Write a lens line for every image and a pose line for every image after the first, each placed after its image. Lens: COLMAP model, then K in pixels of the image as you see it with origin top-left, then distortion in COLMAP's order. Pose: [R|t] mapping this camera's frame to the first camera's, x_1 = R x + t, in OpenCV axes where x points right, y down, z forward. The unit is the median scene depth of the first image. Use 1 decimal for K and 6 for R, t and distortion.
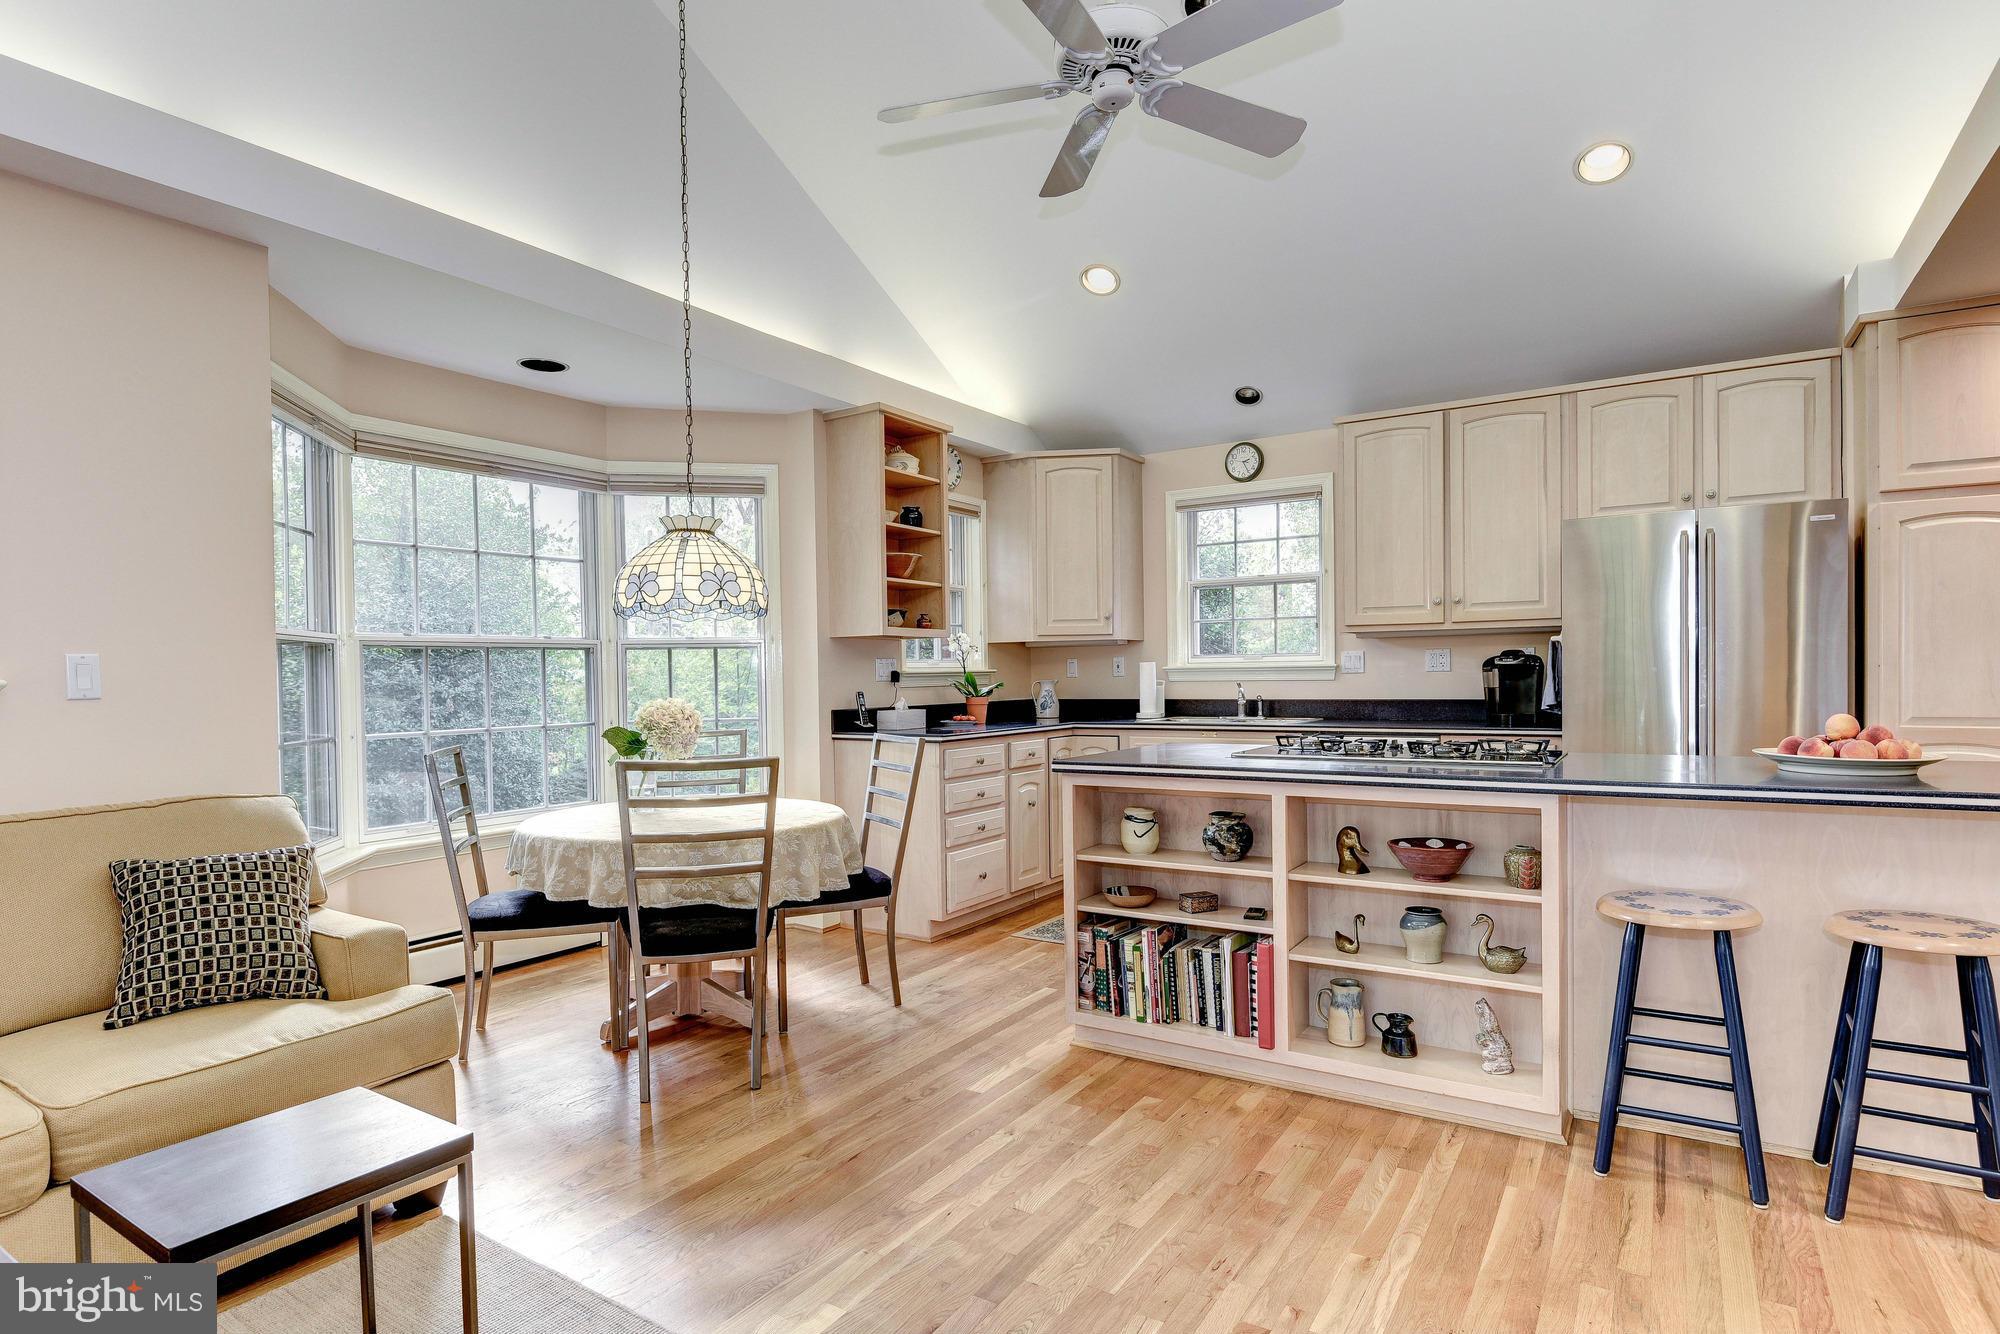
lens RADIAL K [[1035.2, 0, 987.5], [0, 1035.2, 682.9], [0, 0, 1]] dist [-0.000475, -0.000483]
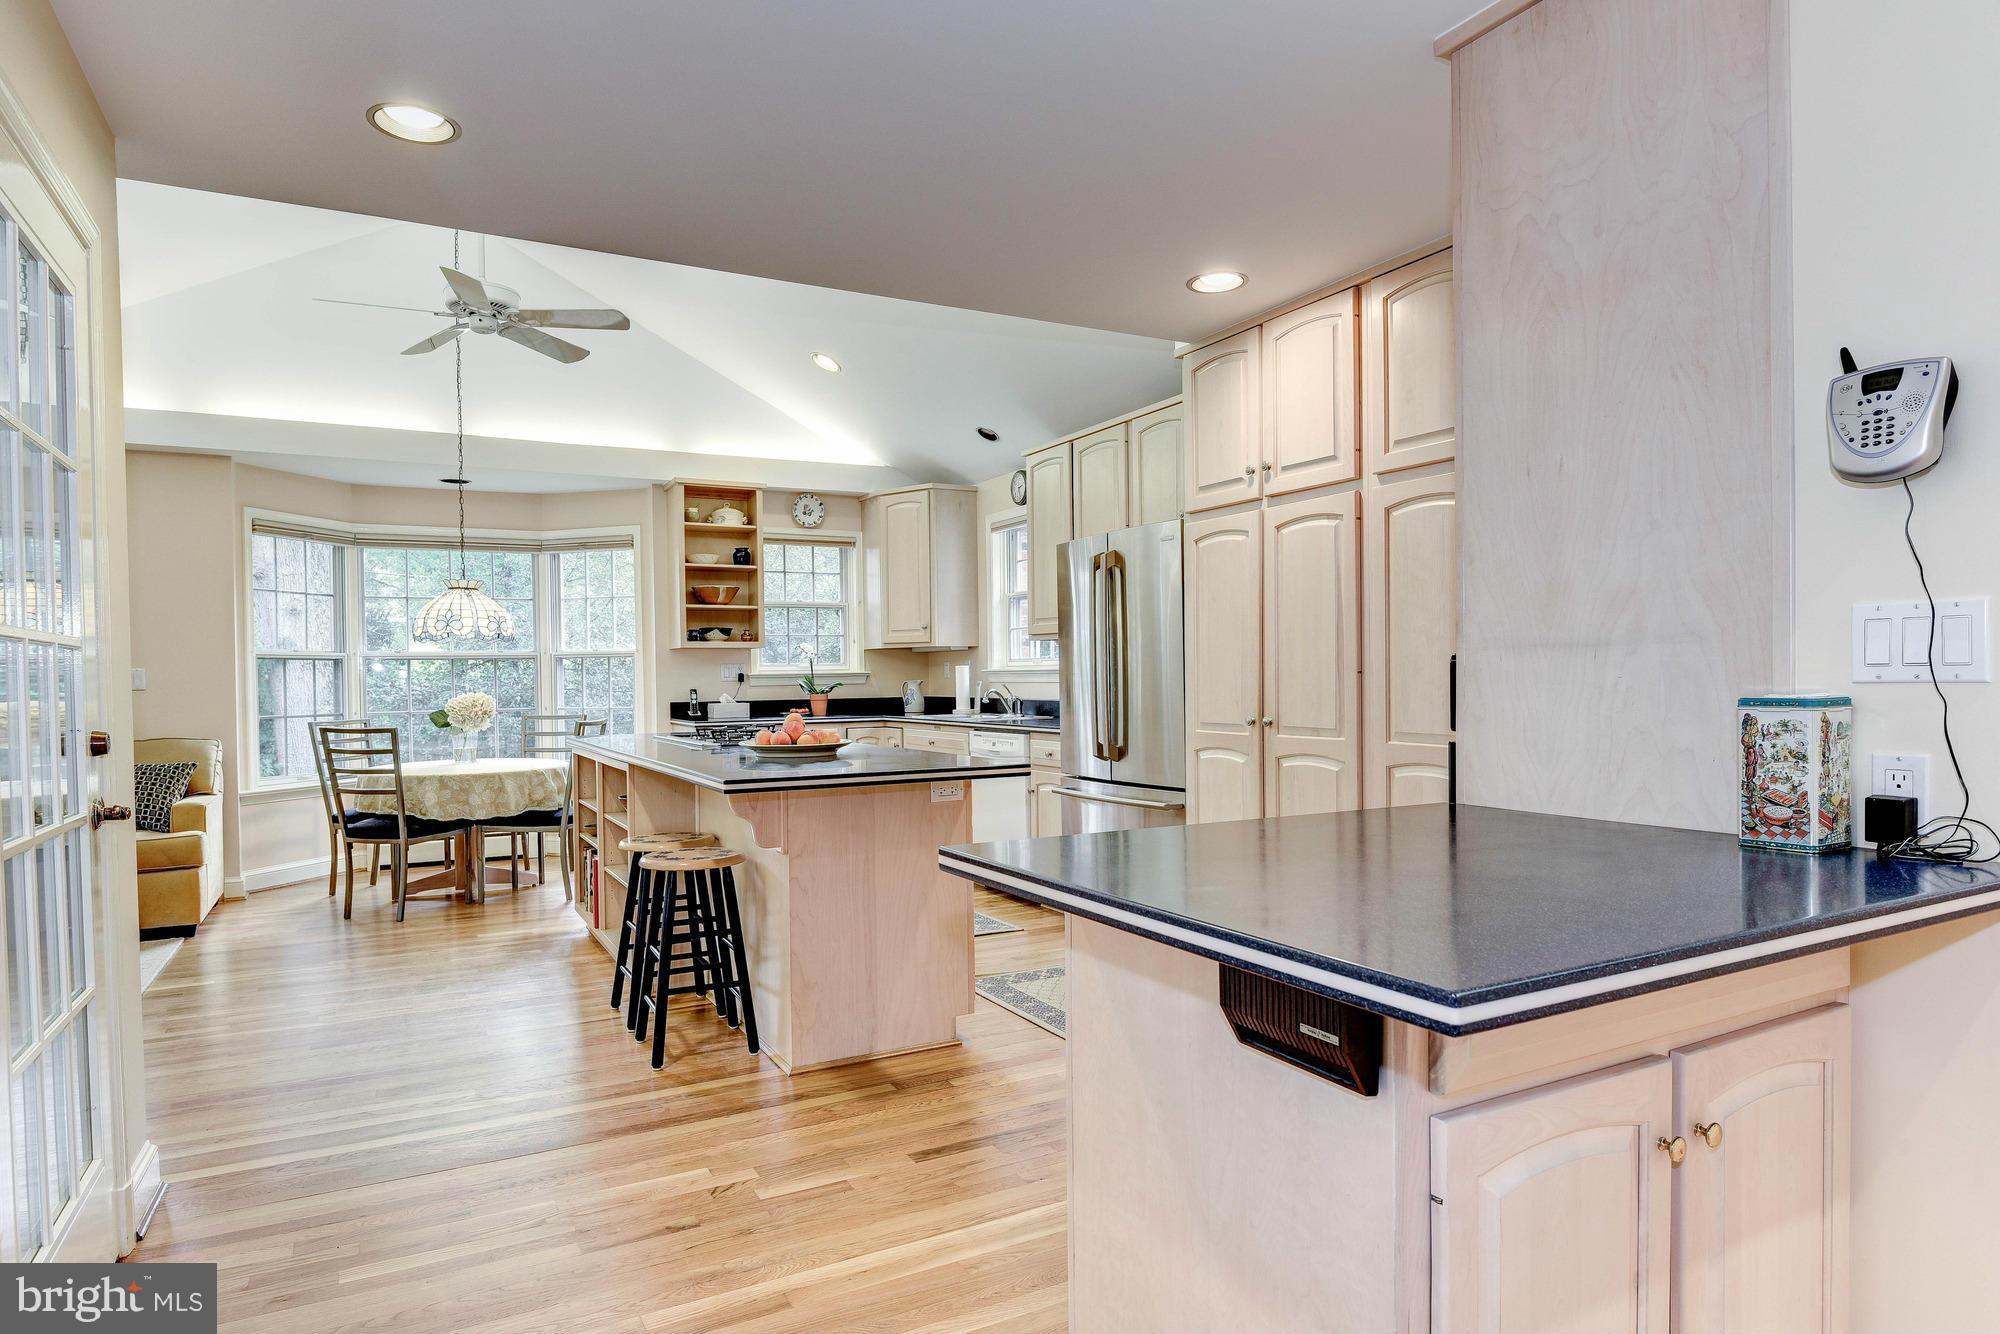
lens RADIAL K [[1100.7, 0, 998.0], [0, 1100.7, 696.1], [0, 0, 1]] dist [-0.000293, -0.032851]
pose [[0.887305, 0.011342, -0.461043, 0.892609], [-0.003069, 0.999821, 0.018688, -0.010361], [0.461173, -0.015167, 0.887181, -0.087669]]
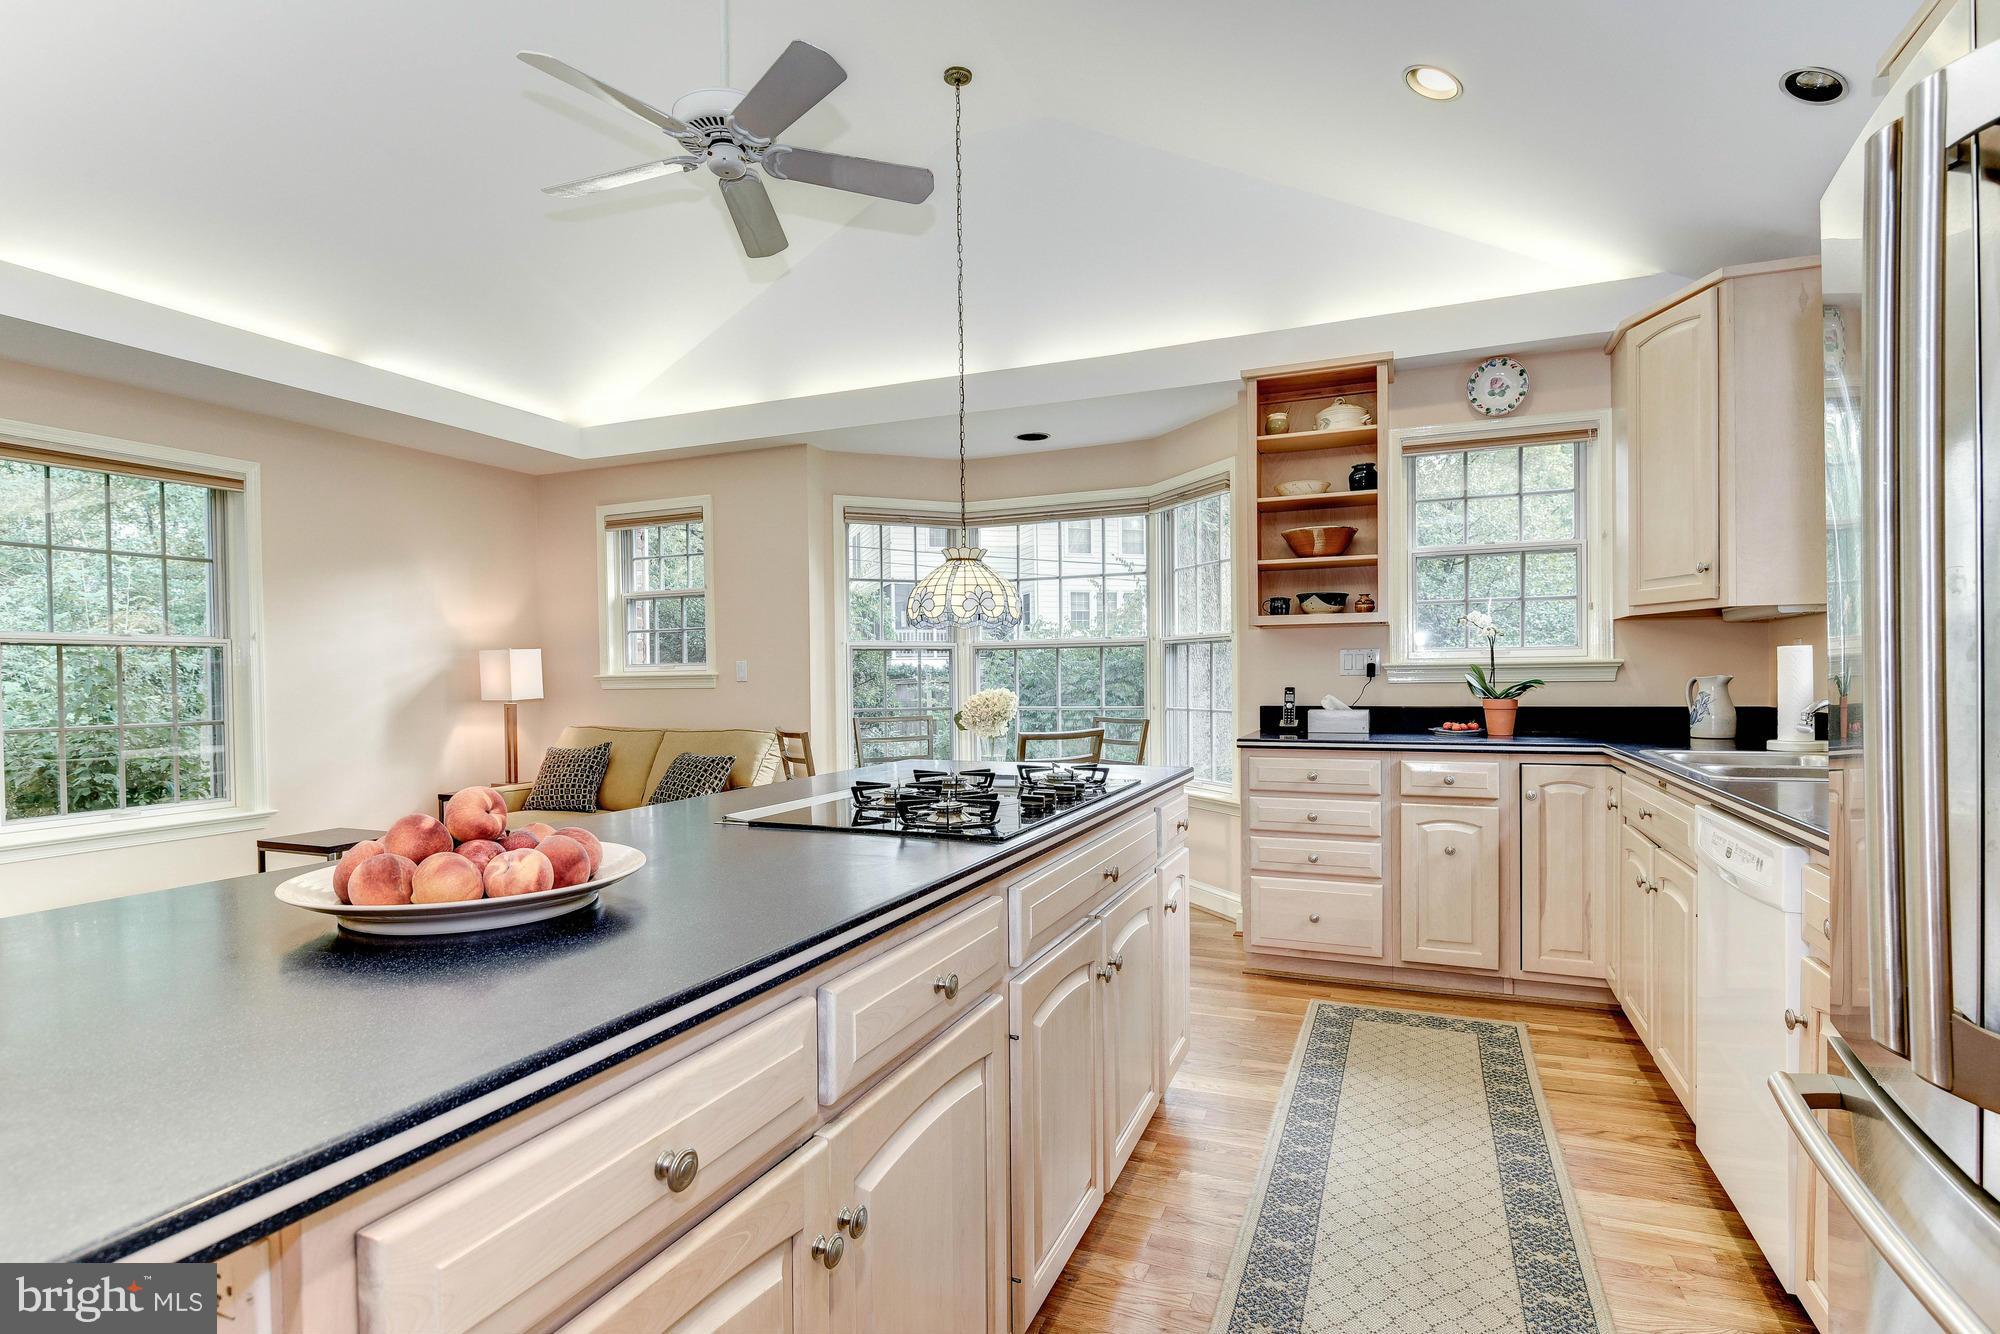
lens RADIAL K [[986.5, 0, 994.8], [0, 986.5, 685.3], [0, 0, 1]] dist [0.001361, -0.013950]
pose [[0.184464, 0.023924, -0.982548, 0.676369], [0.001633, 0.999695, 0.024648, -0.014665], [0.982838, -0.006151, 0.184369, 0.592392]]
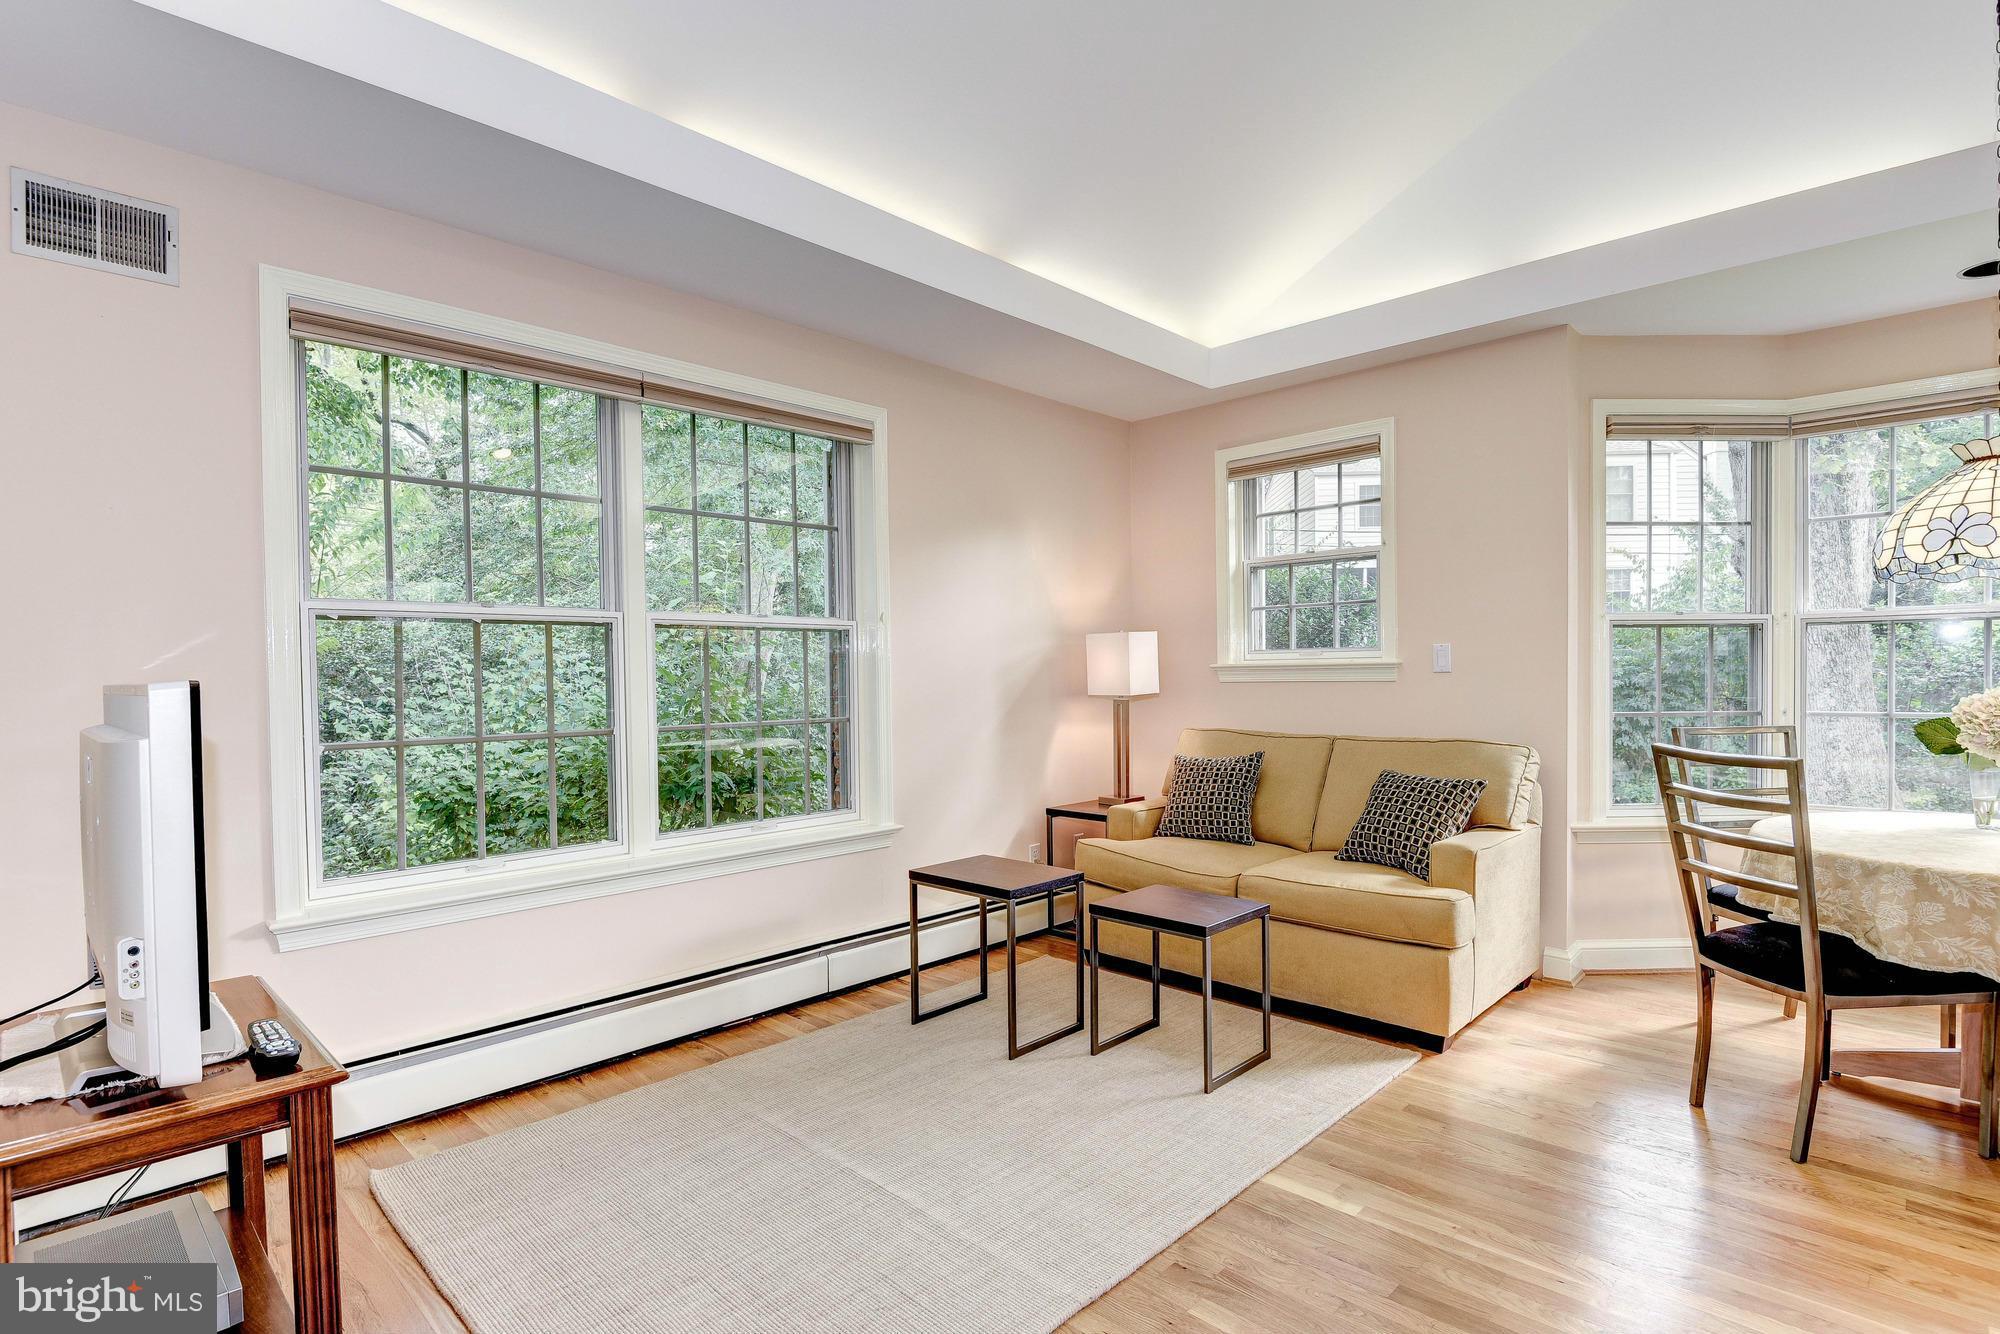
lens RADIAL K [[986.5, 0, 994.8], [0, 986.5, 685.3], [0, 0, 1]] dist [0.001361, -0.013950]
pose [[-0.187393, 0.029763, -0.981834, 0.385615], [0.007039, 0.999556, 0.028956, -0.007277], [0.982260, -0.001485, -0.187520, 0.313364]]
